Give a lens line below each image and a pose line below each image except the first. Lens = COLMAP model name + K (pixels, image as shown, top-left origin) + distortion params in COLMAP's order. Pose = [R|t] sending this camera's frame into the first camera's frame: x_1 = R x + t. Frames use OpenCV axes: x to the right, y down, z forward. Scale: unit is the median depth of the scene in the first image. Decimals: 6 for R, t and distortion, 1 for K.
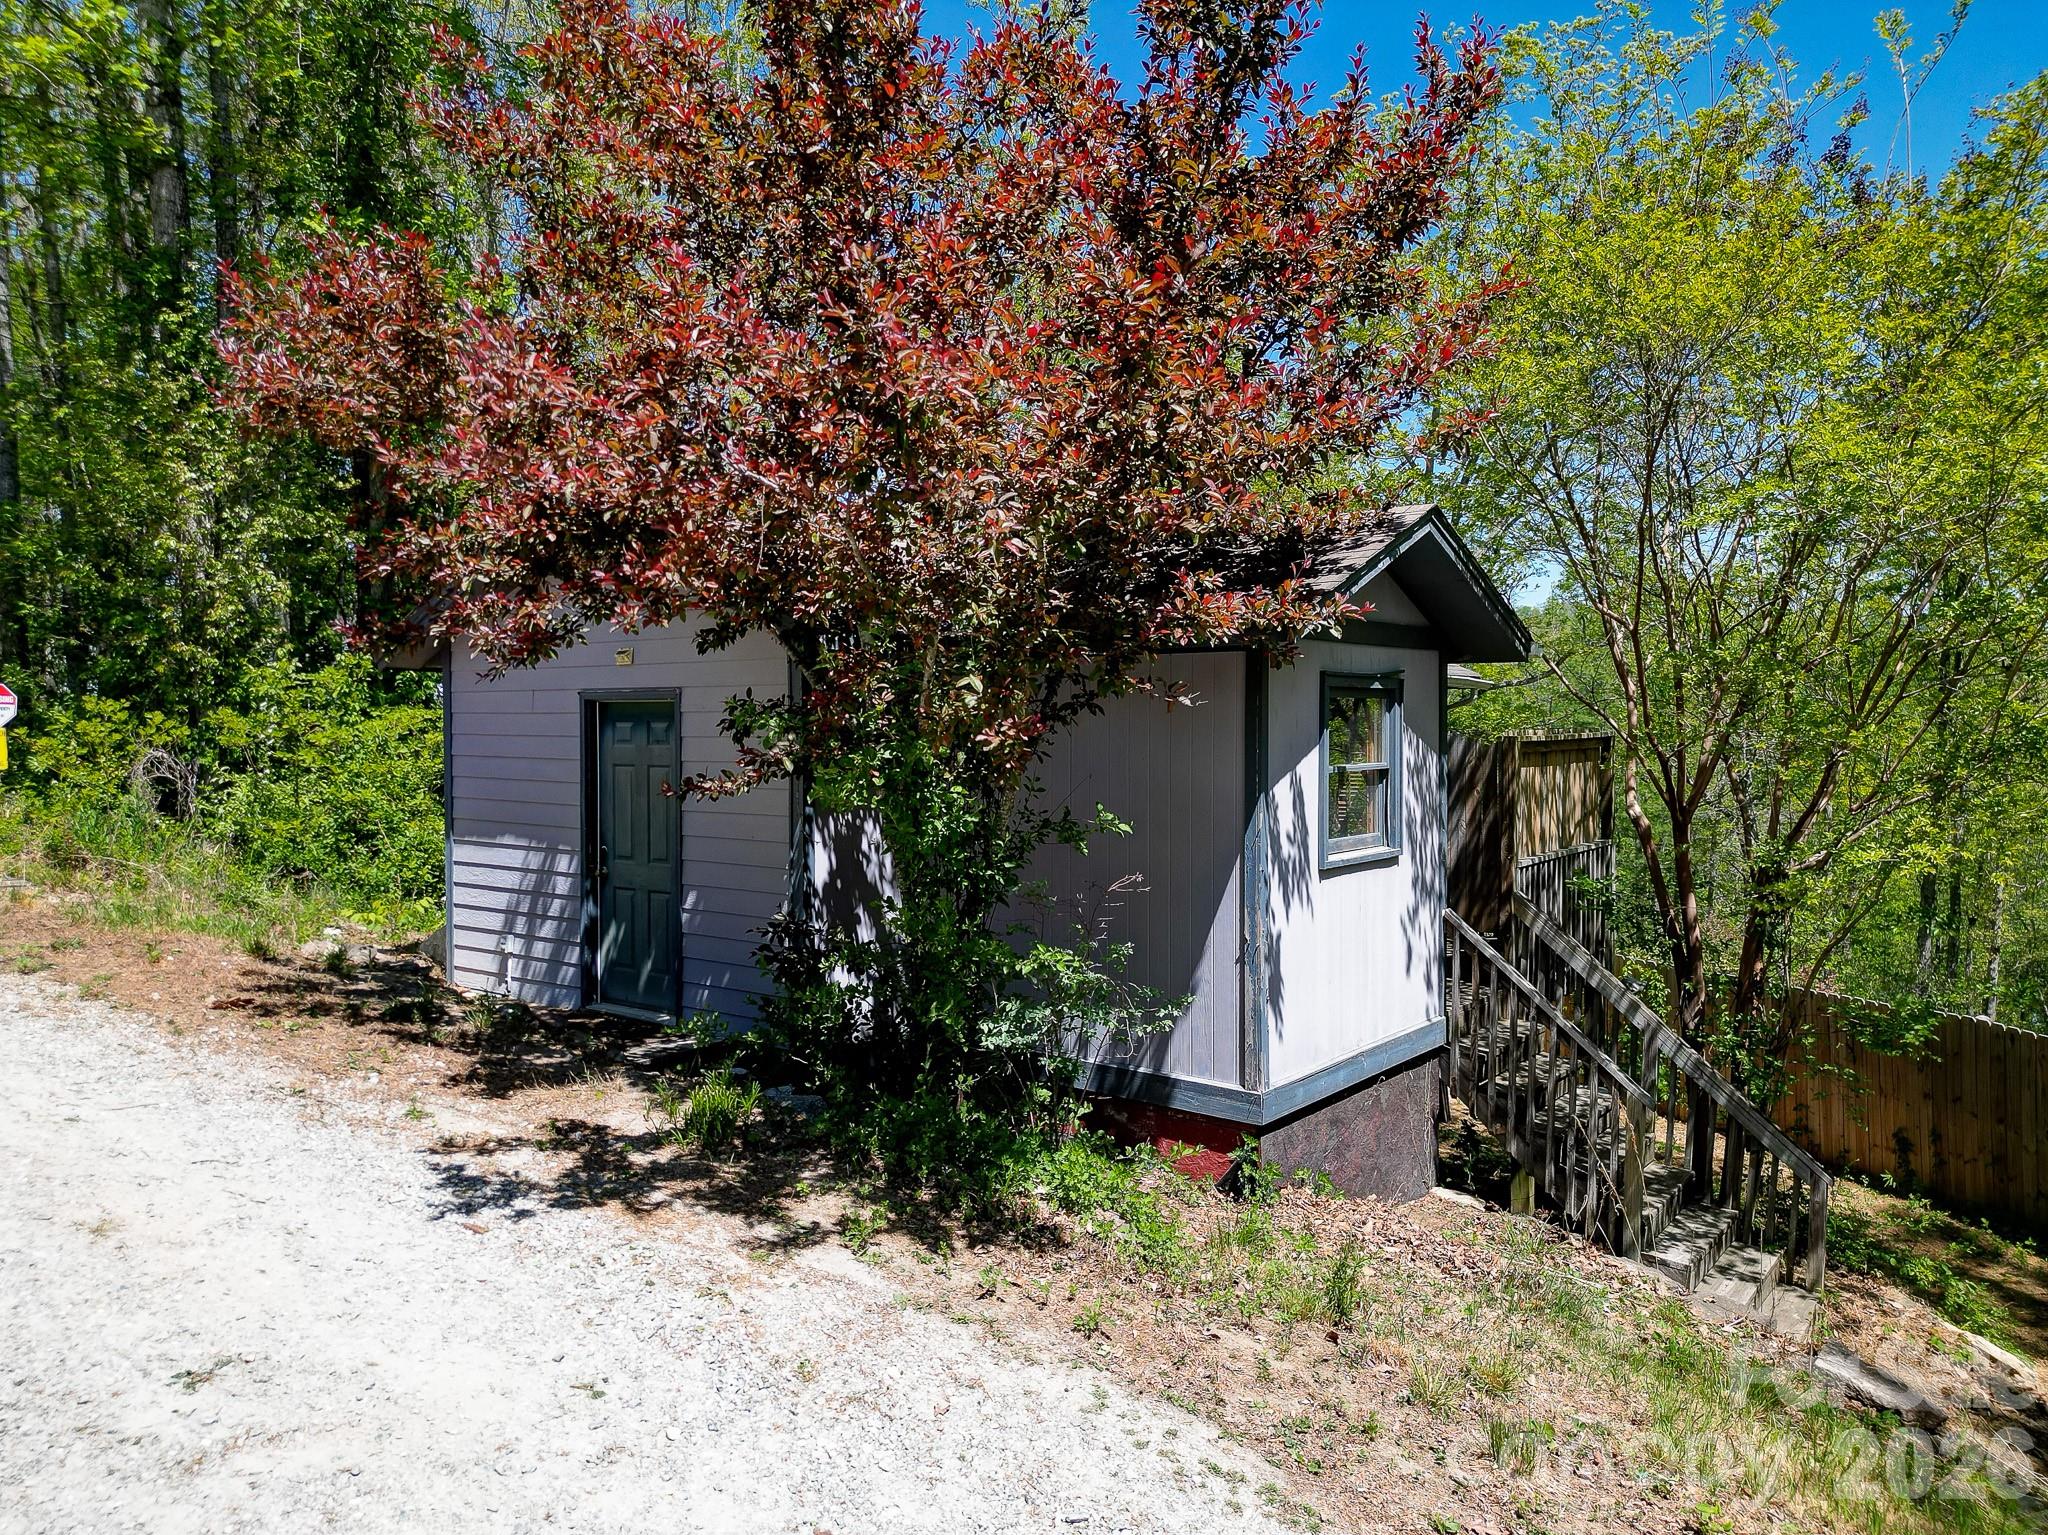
lens RADIAL K [[1424.2, 0, 1015.1], [0, 1424.2, 772.9], [0, 0, 1]] dist [0.068530, -0.060989]
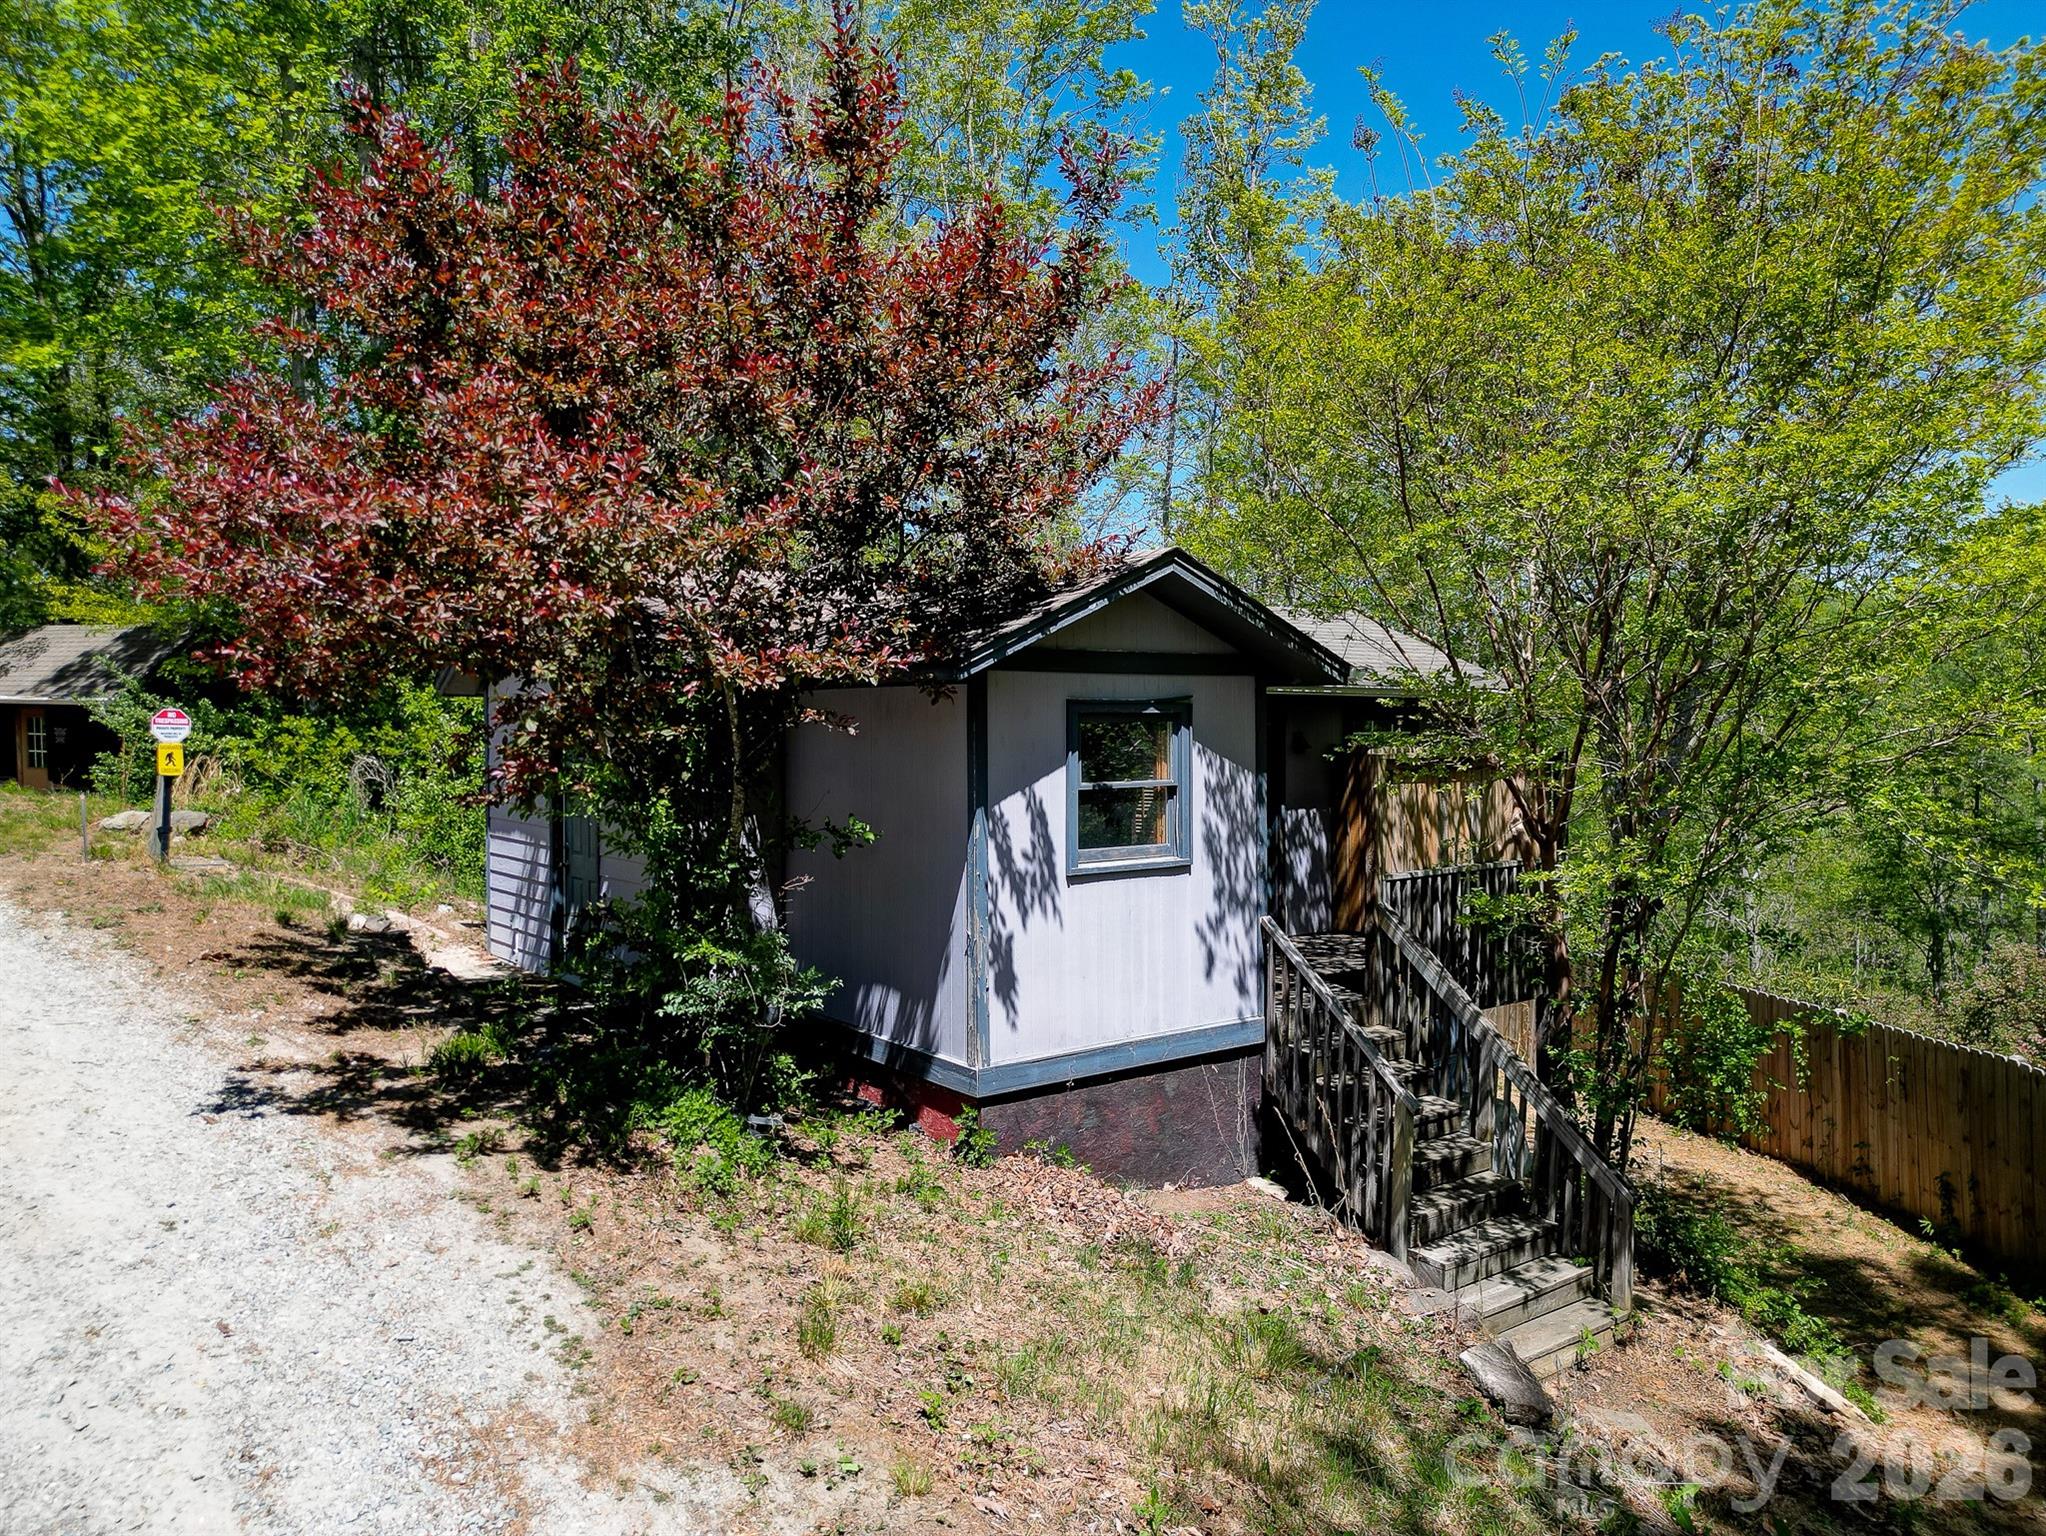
lens RADIAL K [[1422.8, 0, 1014.1], [0, 1422.8, 773.4], [0, 0, 1]] dist [0.068530, -0.060989]
pose [[0.968937, 0.007841, -0.247182, 0.443371], [-0.007876, 0.999969, 0.000850, -0.013575], [0.247181, 0.001123, 0.968969, -0.091274]]
